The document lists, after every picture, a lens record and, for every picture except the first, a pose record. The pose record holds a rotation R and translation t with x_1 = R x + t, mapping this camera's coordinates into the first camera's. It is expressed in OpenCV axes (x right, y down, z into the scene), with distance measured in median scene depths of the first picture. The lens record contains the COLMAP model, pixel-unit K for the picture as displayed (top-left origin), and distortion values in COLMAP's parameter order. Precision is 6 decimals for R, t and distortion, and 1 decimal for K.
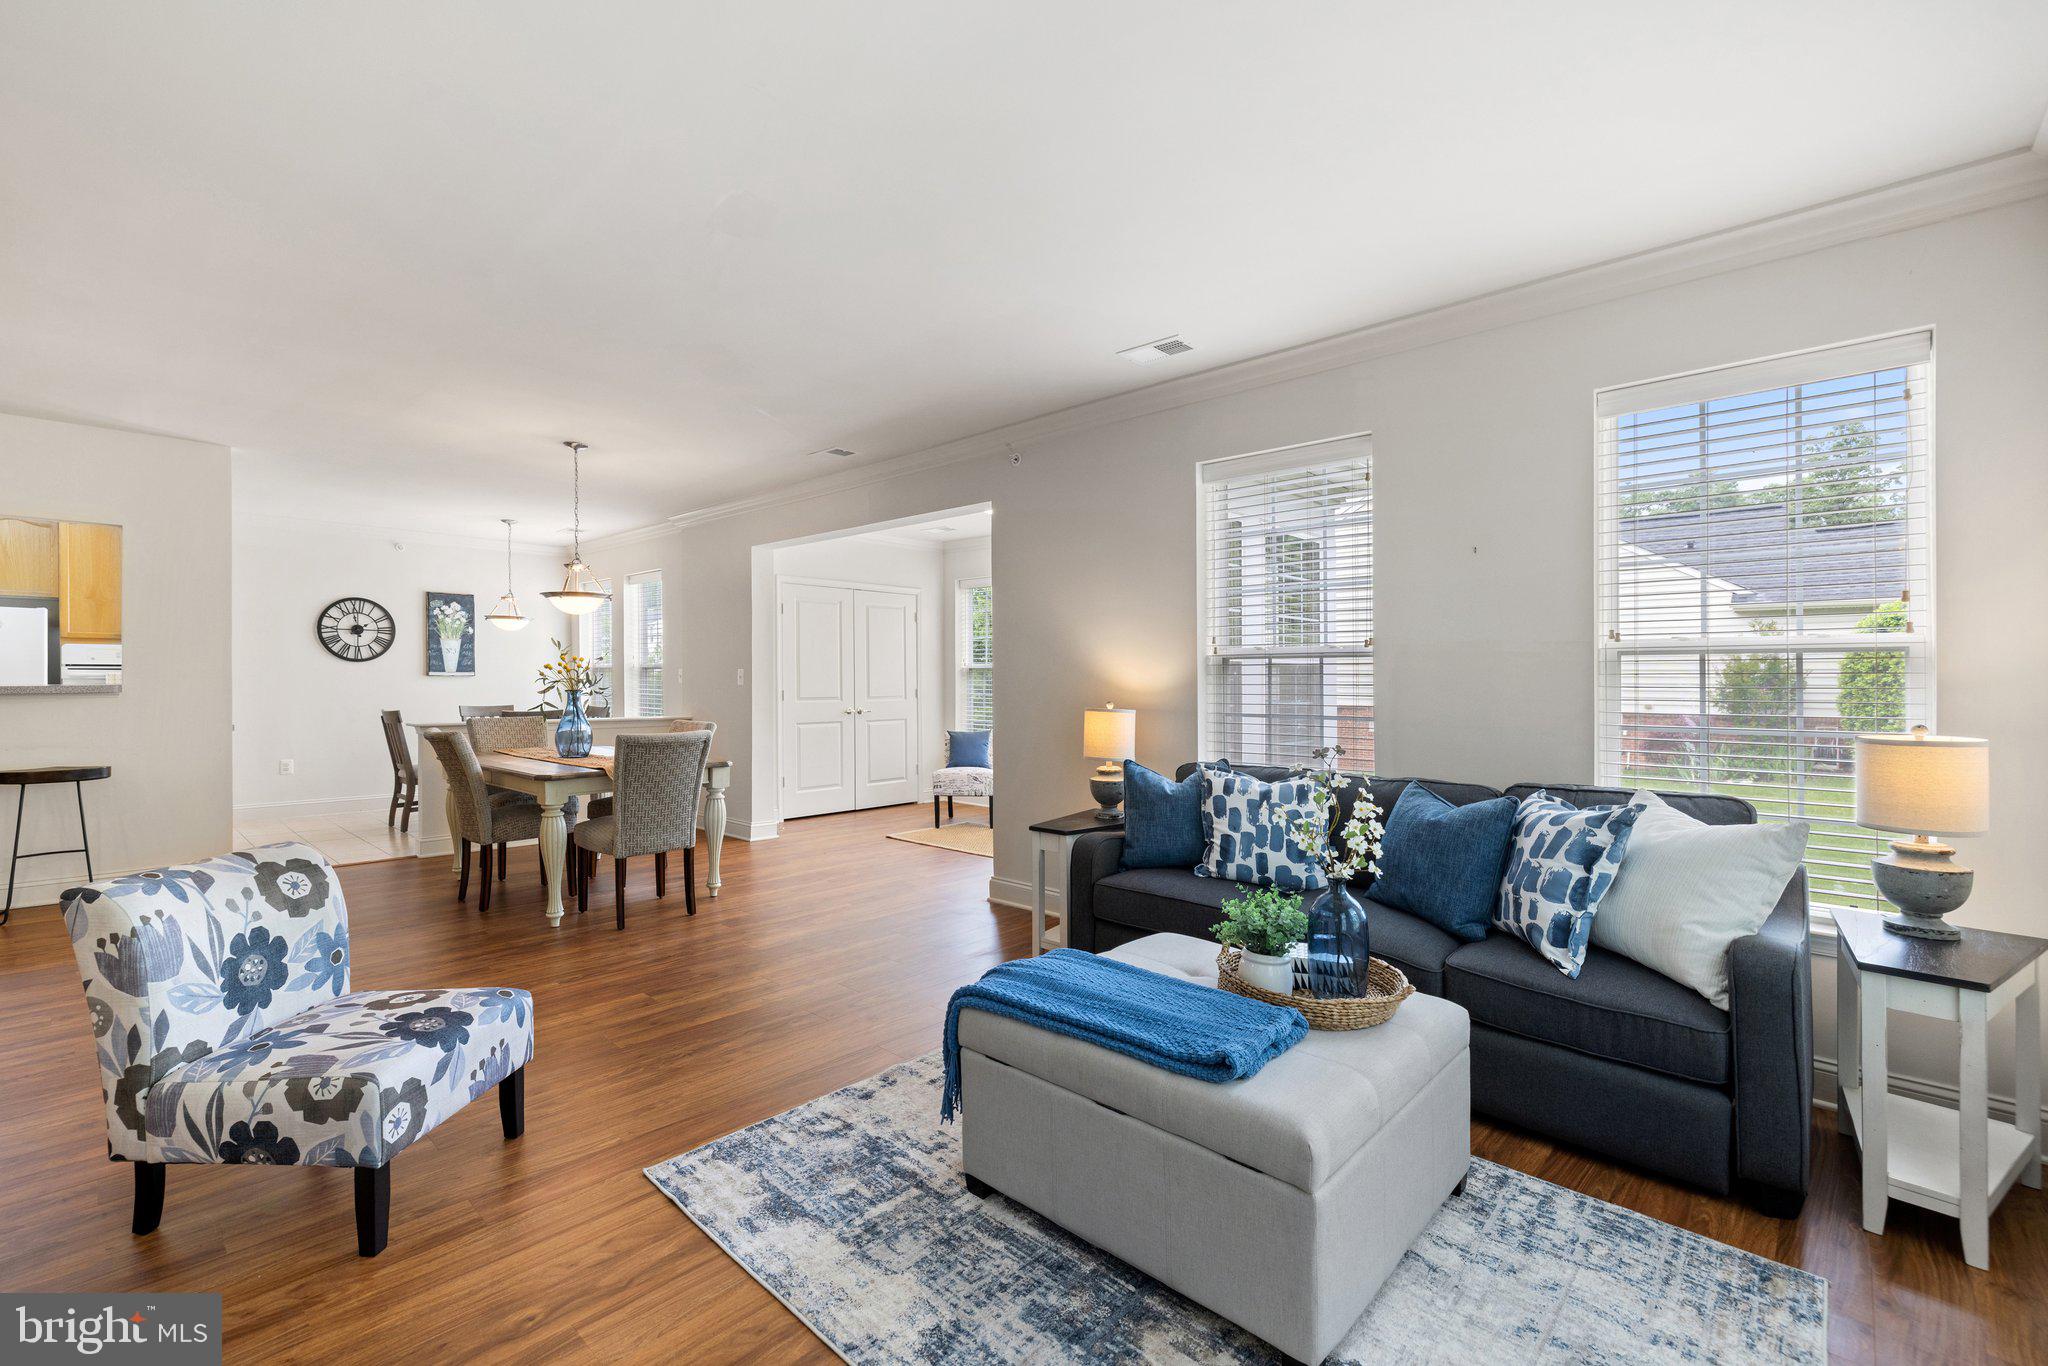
lens RADIAL K [[873.1, 0, 1011.6], [0, 873.1, 694.3], [0, 0, 1]] dist [0.004343, -0.001172]
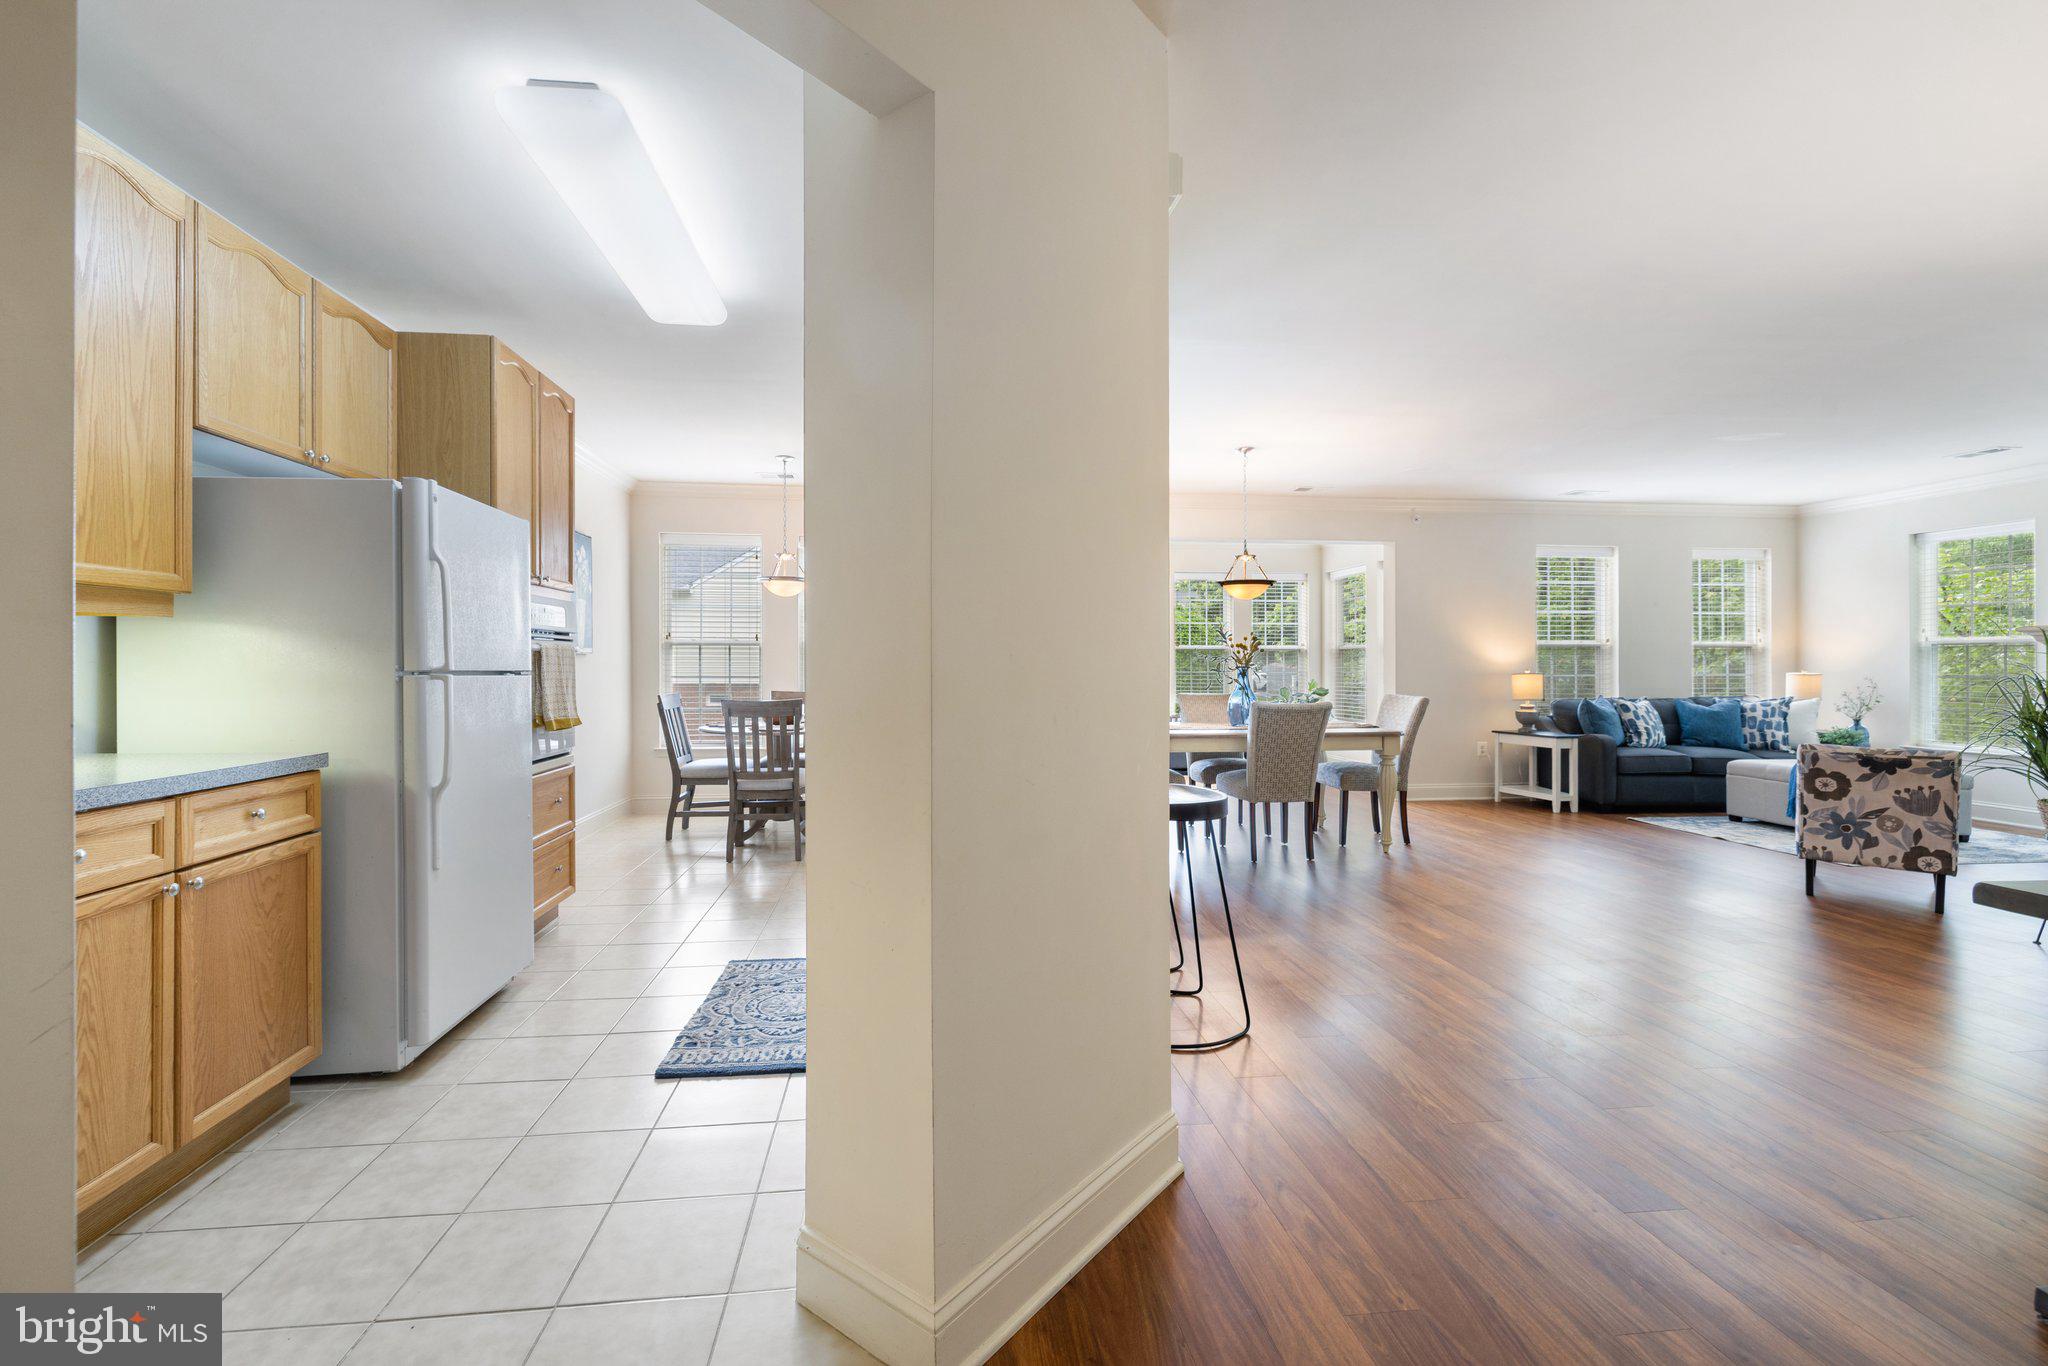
lens RADIAL K [[873.1, 0, 1003.7], [0, 873.1, 672.2], [0, 0, 1]] dist [0.004343, -0.001172]
pose [[0.644975, -0.014465, 0.764067, -1.034781], [0.016326, 0.999853, 0.005147, -0.005564], [-0.764029, 0.009155, 0.645116, 0.341452]]
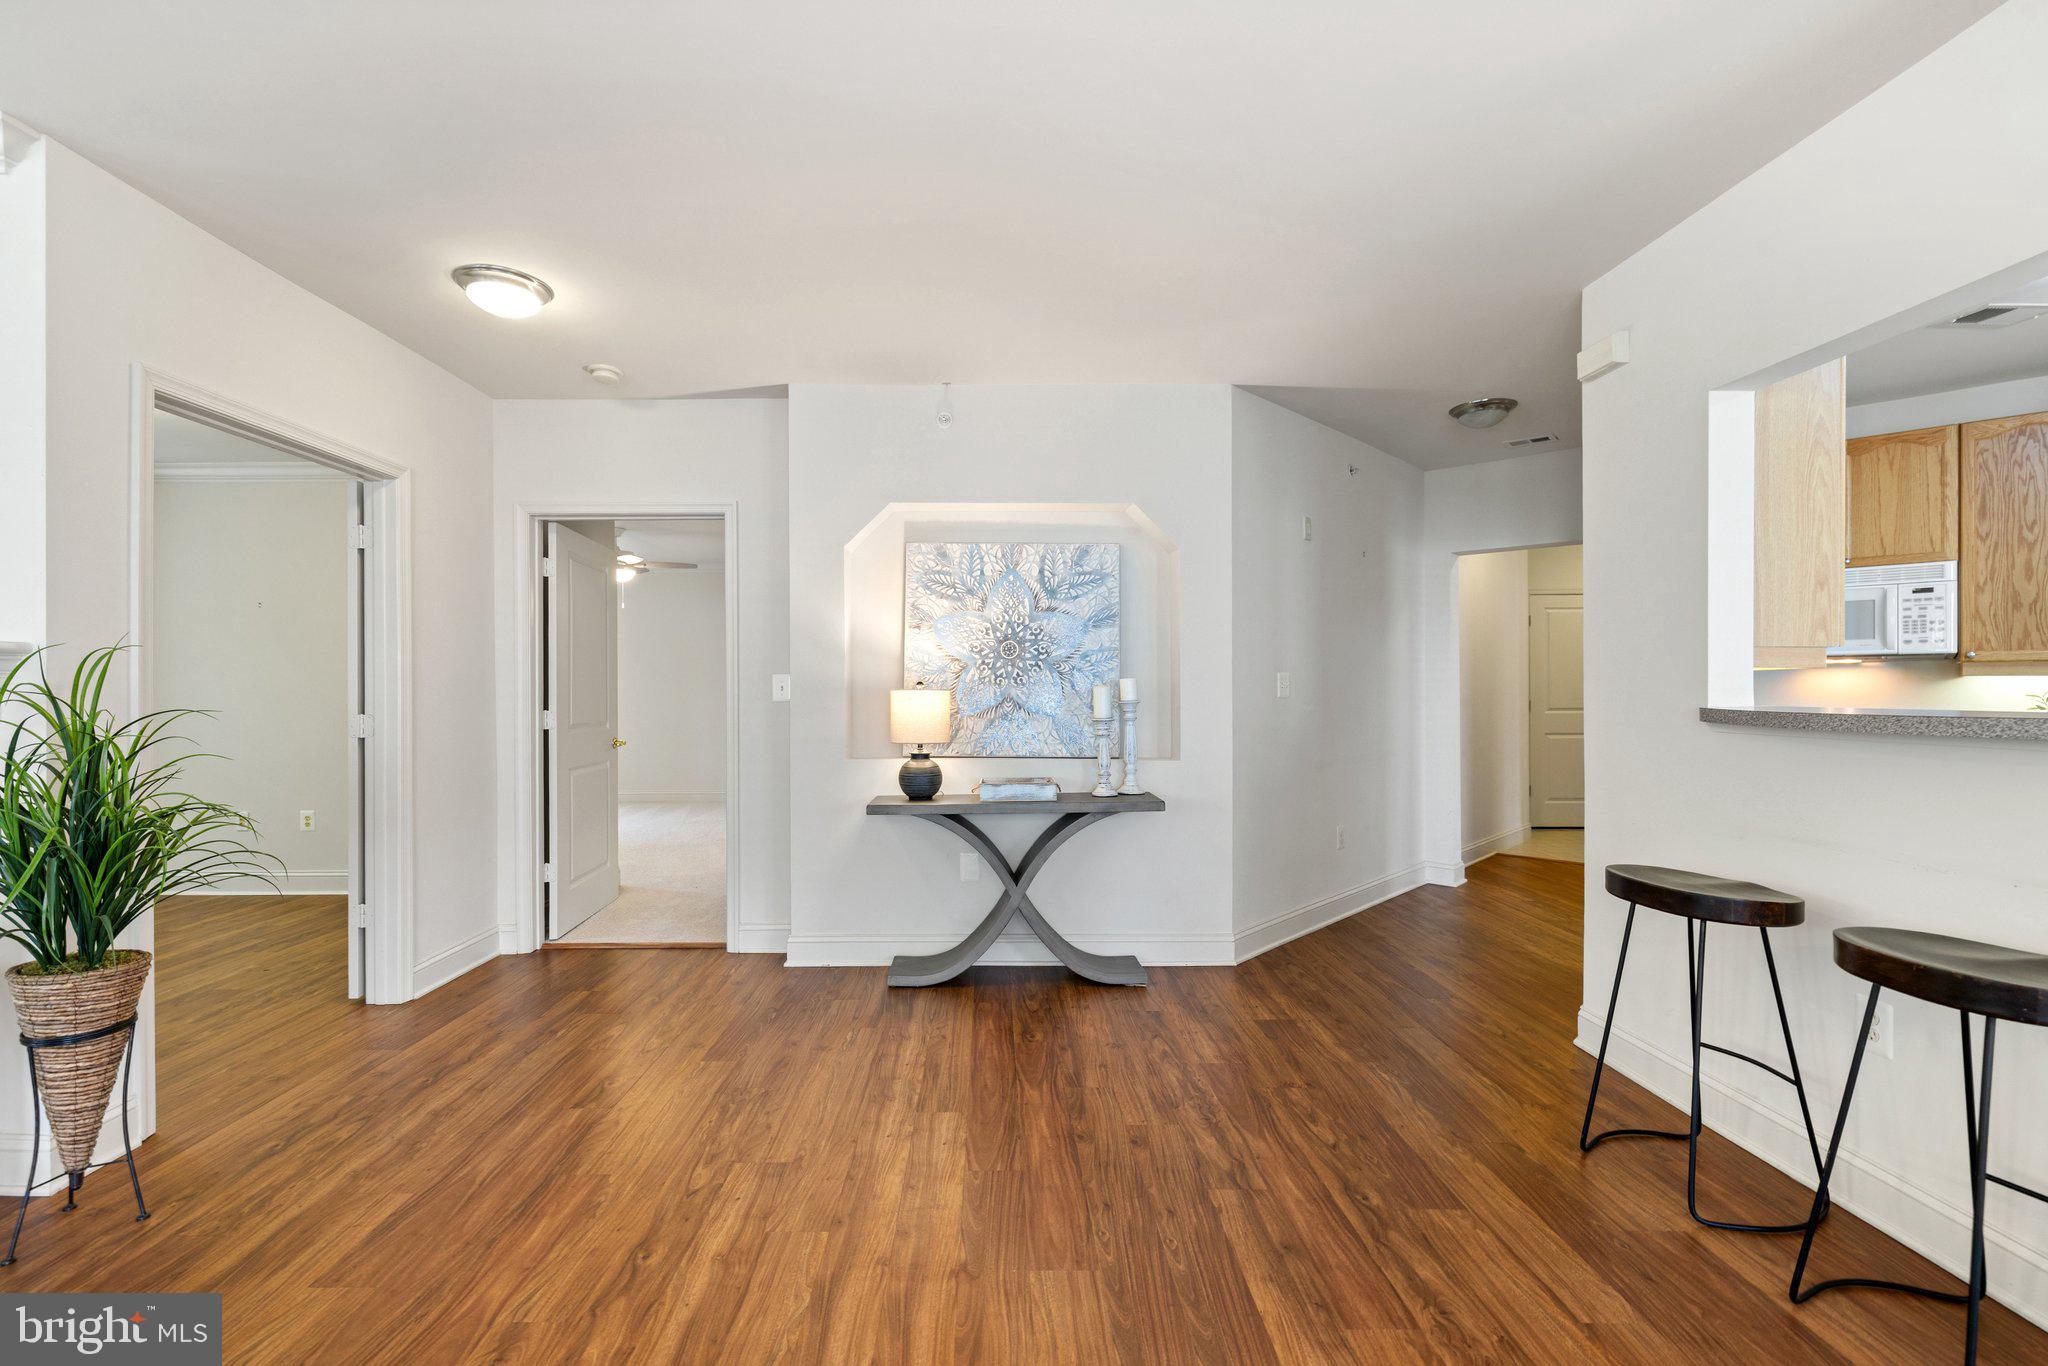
lens RADIAL K [[873.1, 0, 1013.7], [0, 873.1, 689.7], [0, 0, 1]] dist [0.004343, -0.001172]
pose [[-0.719599, -0.013024, -0.694267, -0.353765], [-0.016445, 0.999863, -0.001712, -0.008456], [0.694195, 0.010185, -0.719715, 0.574728]]
